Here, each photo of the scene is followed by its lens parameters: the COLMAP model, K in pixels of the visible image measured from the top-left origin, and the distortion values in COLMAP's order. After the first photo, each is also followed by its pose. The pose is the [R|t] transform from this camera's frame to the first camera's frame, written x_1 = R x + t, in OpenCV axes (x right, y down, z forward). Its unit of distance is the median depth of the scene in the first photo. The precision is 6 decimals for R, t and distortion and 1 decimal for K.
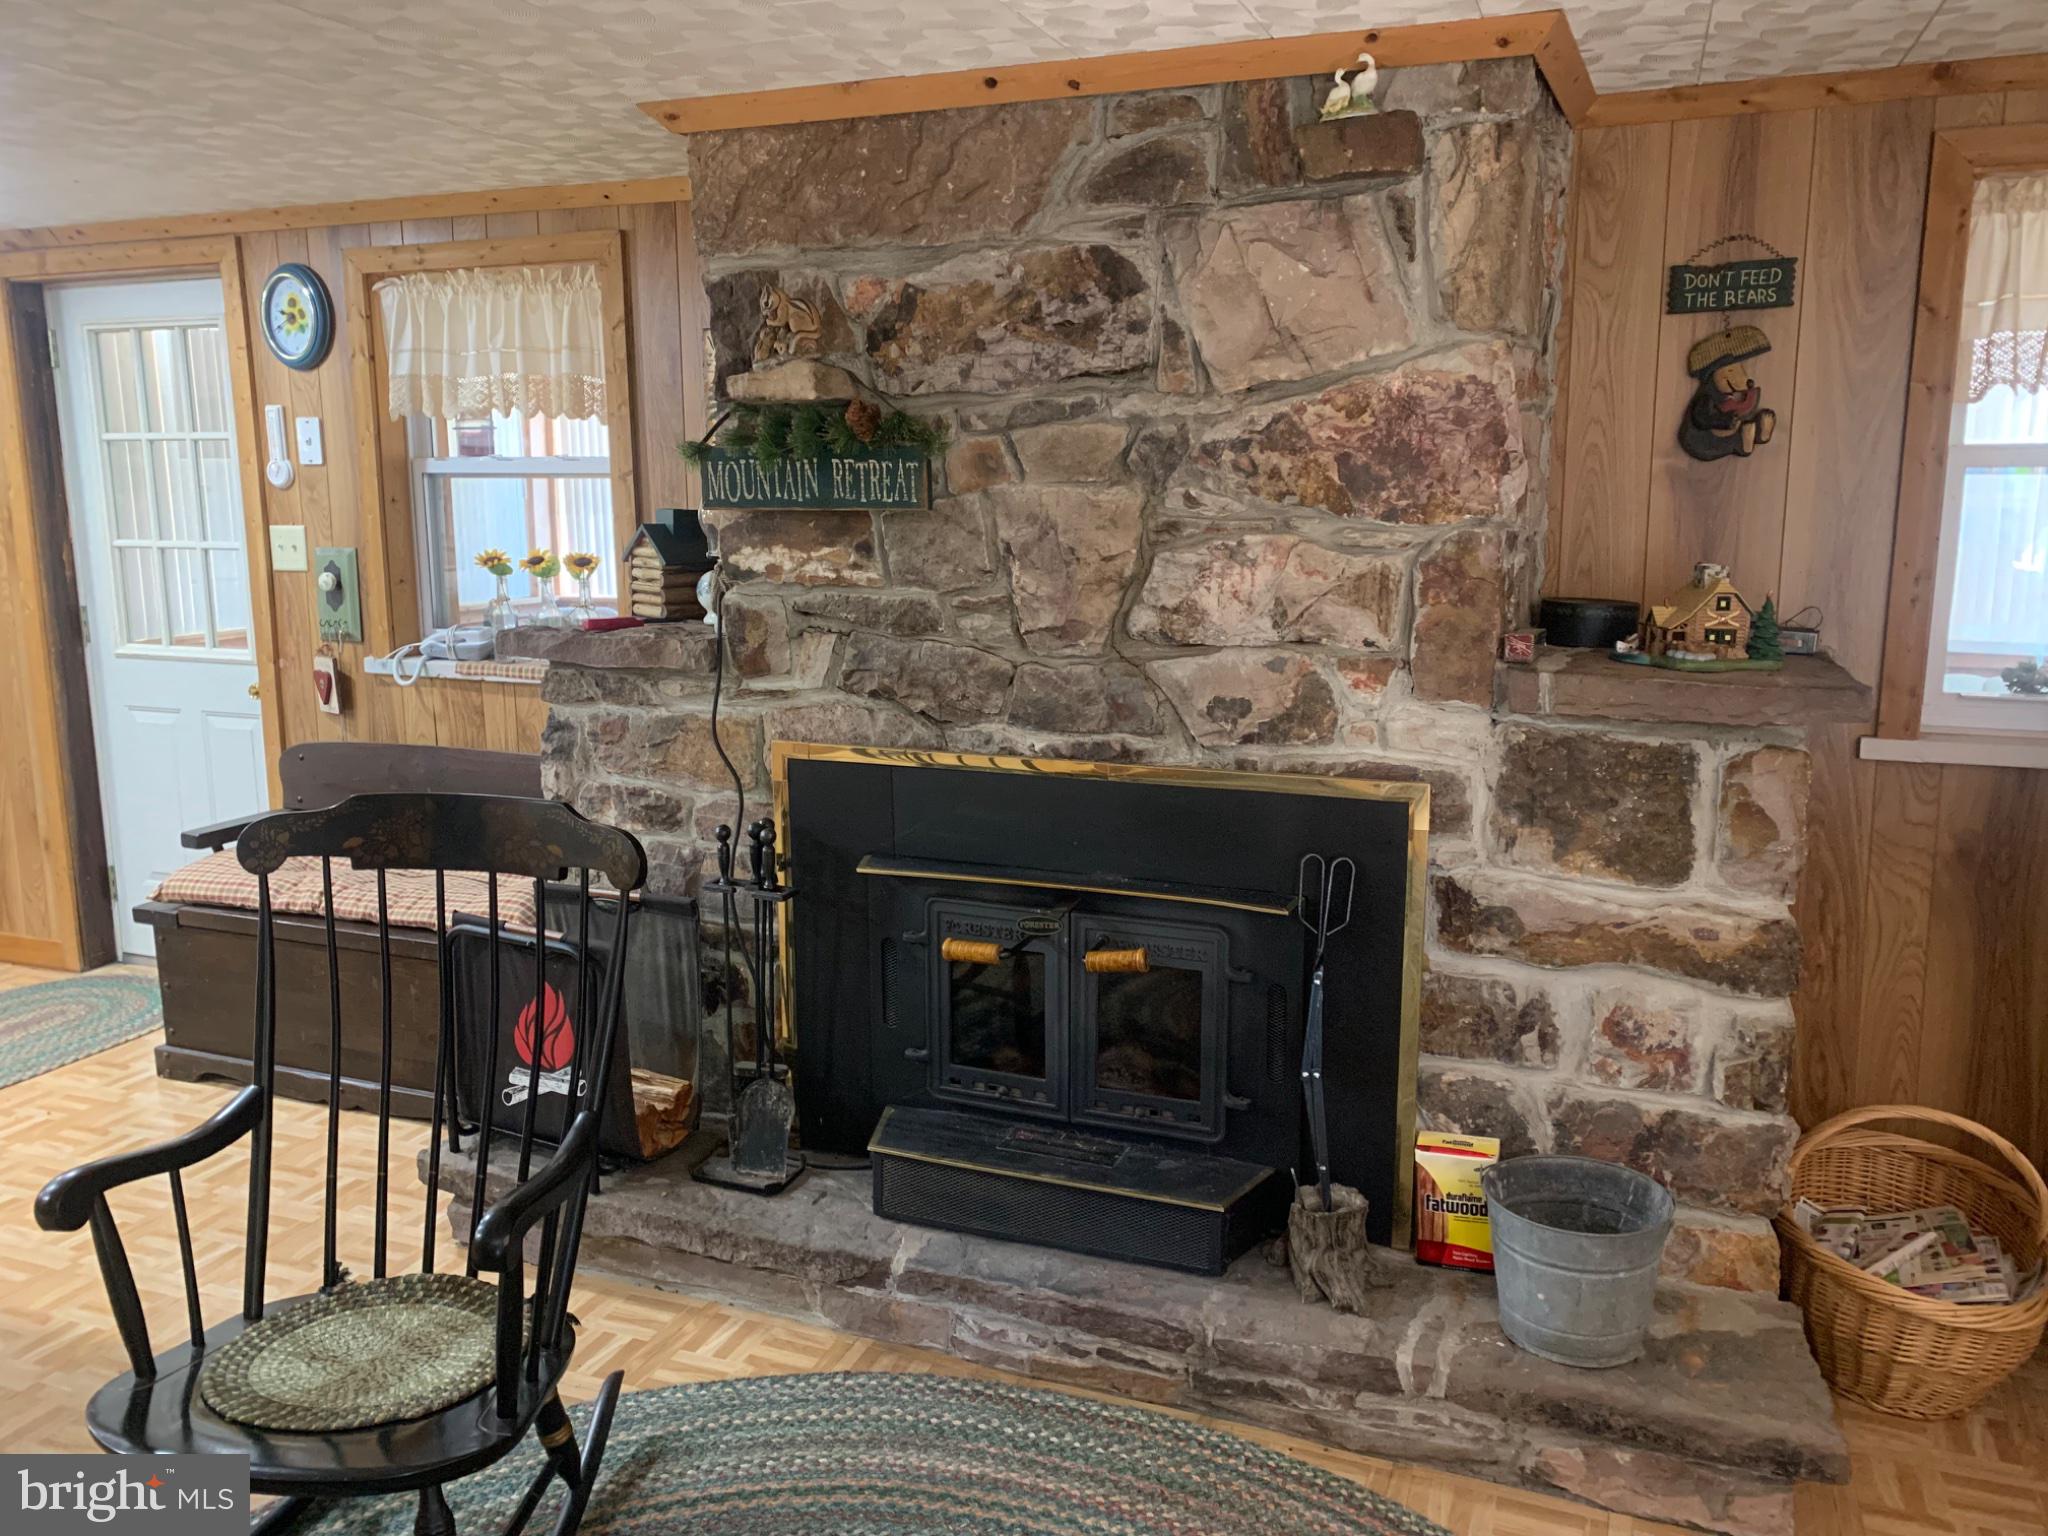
lens RADIAL K [[1563.4, 0, 1018.8], [0, 1563.4, 753.8], [0, 0, 1]] dist [0.122579, -0.241779]
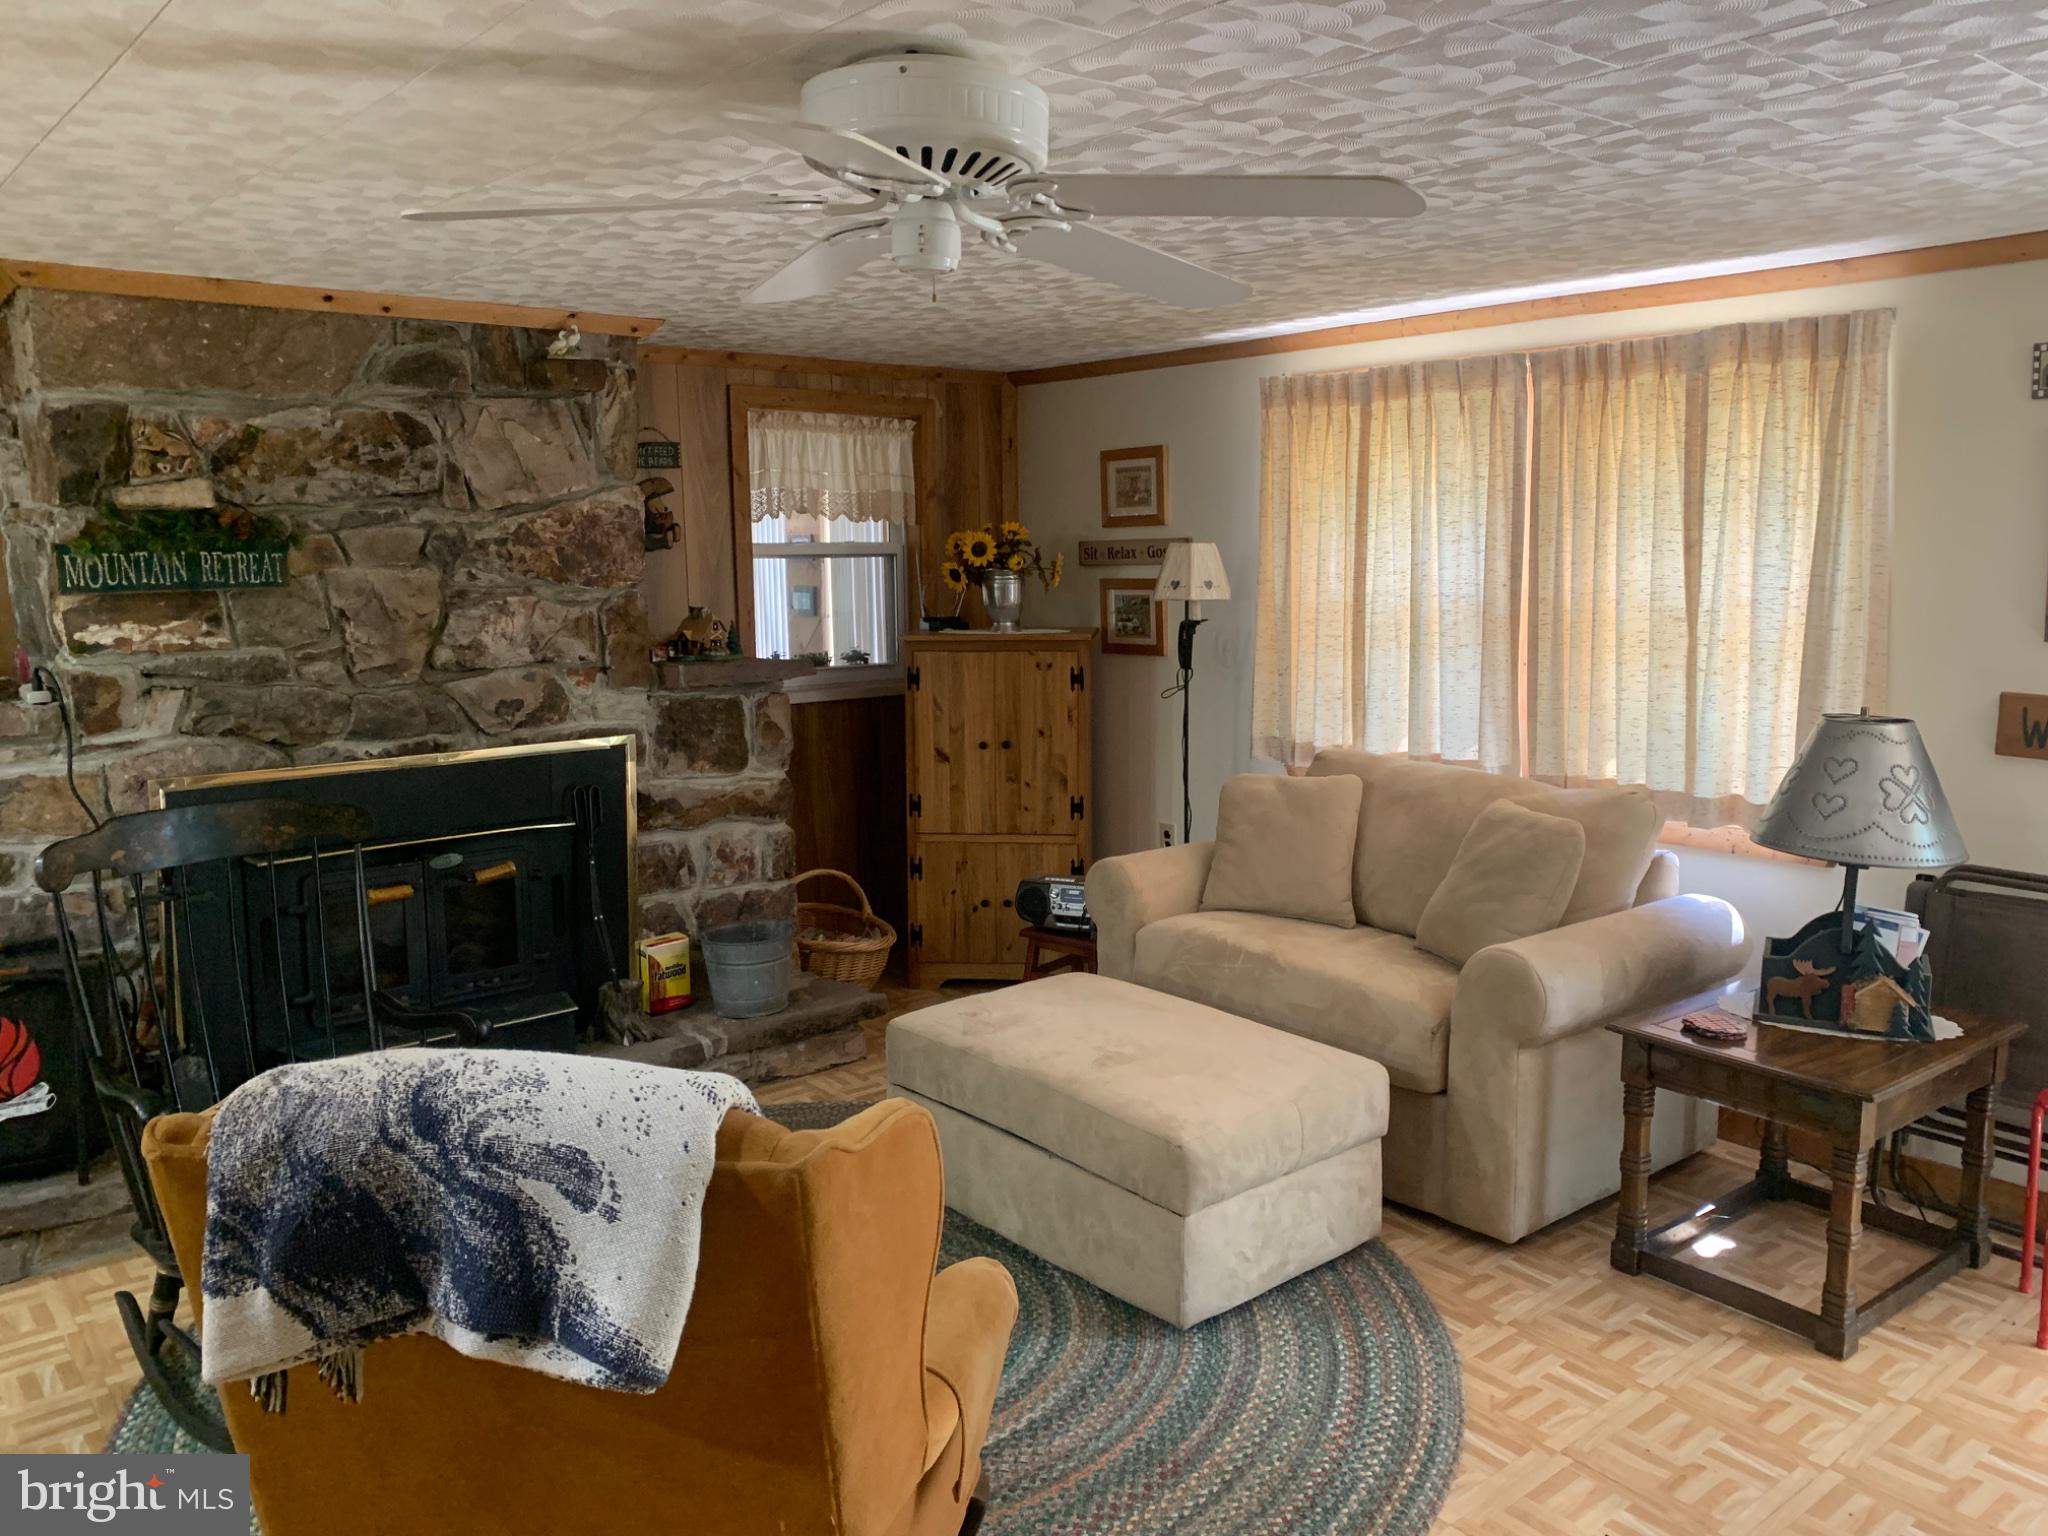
lens RADIAL K [[1565.8, 0, 1024.0], [0, 1565.8, 768.0], [0, 0, 1]] dist [-0.006765, -0.008391]
pose [[0.479787, -0.125725, 0.868330, -0.990395], [0.163292, 0.985184, 0.052419, 0.033674], [-0.862056, 0.116641, 0.493209, -0.213928]]
